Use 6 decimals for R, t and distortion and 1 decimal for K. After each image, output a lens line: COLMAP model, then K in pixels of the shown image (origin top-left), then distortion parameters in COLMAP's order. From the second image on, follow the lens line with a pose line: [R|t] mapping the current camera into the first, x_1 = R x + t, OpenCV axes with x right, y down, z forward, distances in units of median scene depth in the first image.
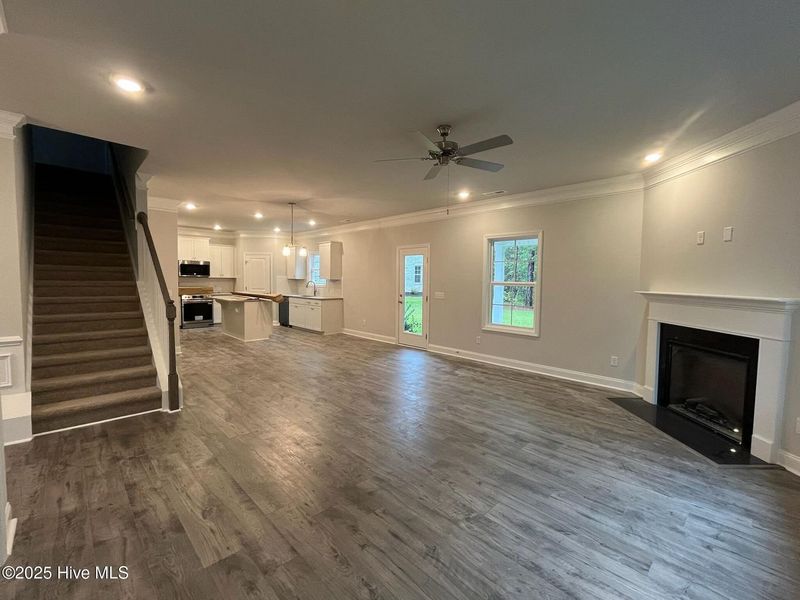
lens RADIAL K [[350.7, 0, 397.6], [0, 350.7, 299.5], [0, 0, 1]] dist [-0.004051, -0.000050]
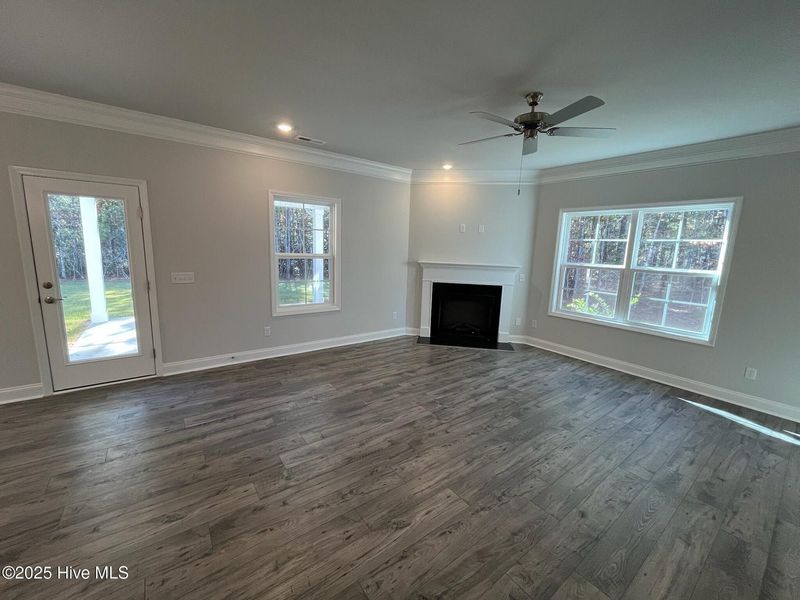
lens RADIAL K [[325.3, 0, 398.6], [0, 325.3, 299.9], [0, 0, 1]] dist [-0.004426, 0.000341]
pose [[0.125274, -0.171793, 0.977135, -0.667082], [0.023812, 0.985131, 0.170146, -0.105211], [-0.991836, 0.001953, 0.127502, 1.025292]]
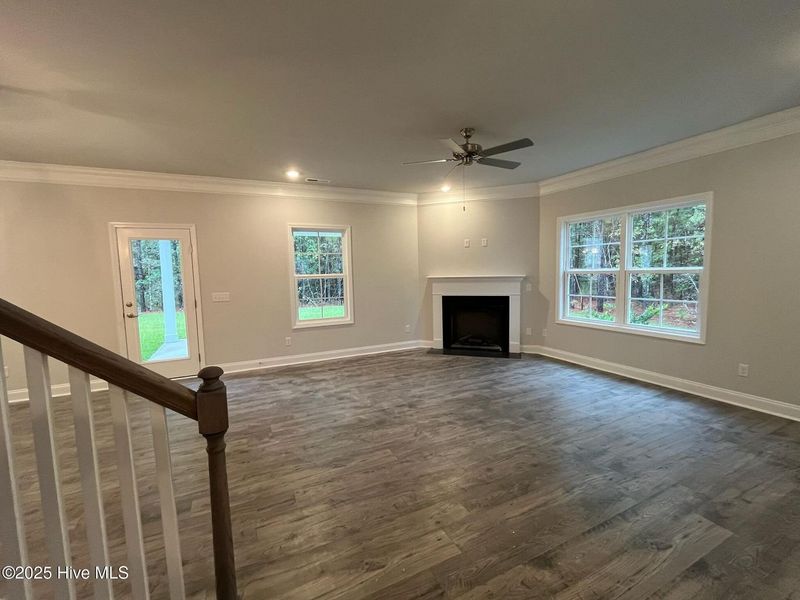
lens RADIAL K [[350.7, 0, 399.1], [0, 350.7, 300.1], [0, 0, 1]] dist [-0.004051, -0.000050]
pose [[0.306245, -0.102652, 0.946402, -0.836485], [0.081778, 0.993331, 0.081280, -0.061757], [-0.948434, 0.052504, 0.312597, 0.735444]]
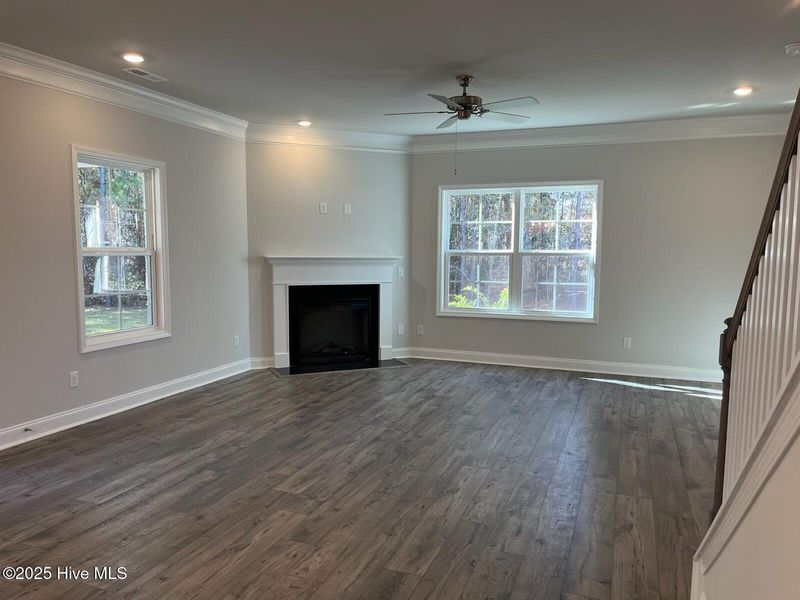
lens RADIAL K [[606.6, 0, 396.7], [0, 606.6, 306.2], [0, 0, 1]] dist [0.040102, -0.025259]
pose [[-0.420204, -0.106187, 0.901195, -1.041804], [0.039618, 0.990036, 0.135128, -0.108360], [-0.906565, 0.092485, -0.411810, 1.533570]]
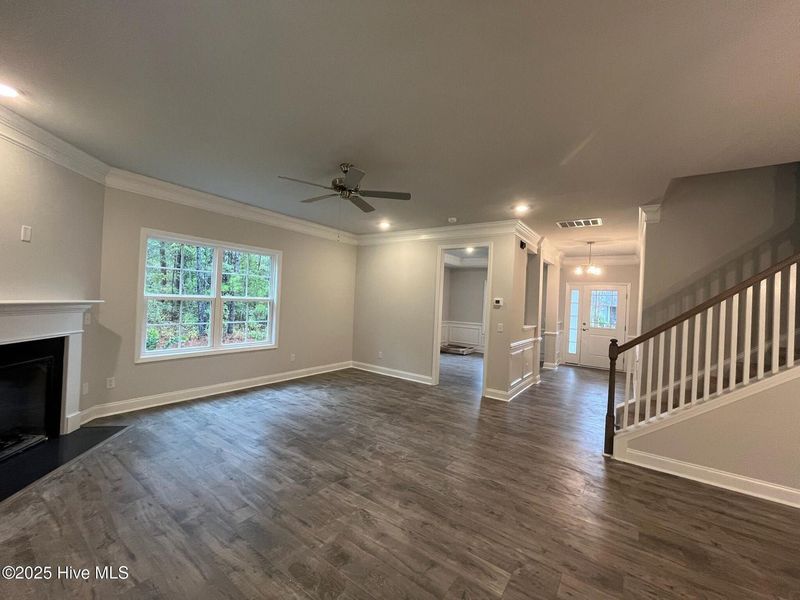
lens RADIAL K [[325.3, 0, 398.7], [0, 325.3, 298.9], [0, 0, 1]] dist [-0.004426, 0.000341]
pose [[-0.981223, -0.060223, -0.183236, 0.113407], [-0.070718, 0.996177, 0.051286, -0.110530], [0.179447, 0.063281, -0.981730, 1.717368]]
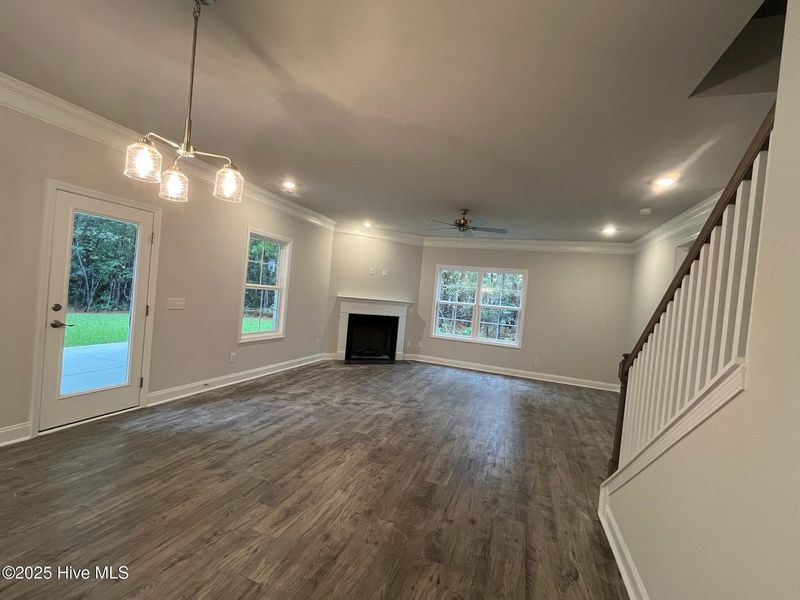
lens RADIAL K [[350.7, 0, 398.8], [0, 350.7, 300.7], [0, 0, 1]] dist [-0.004051, -0.000050]
pose [[-0.438767, -0.069646, 0.895898, -1.024148], [-0.044230, 0.997457, 0.055879, -0.117623], [-0.897512, -0.015108, -0.440732, 1.654336]]
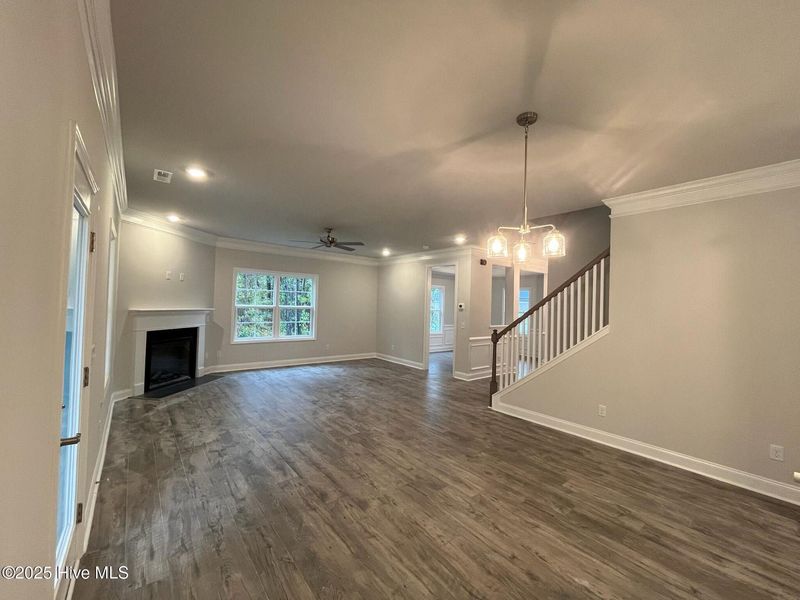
lens RADIAL K [[325.3, 0, 399.2], [0, 325.3, 299.2], [0, 0, 1]] dist [-0.004426, 0.000341]
pose [[-0.995586, -0.041689, 0.084085, -0.346788], [-0.038348, 0.998424, 0.040963, -0.157826], [-0.085660, 0.037558, -0.995616, 2.290317]]
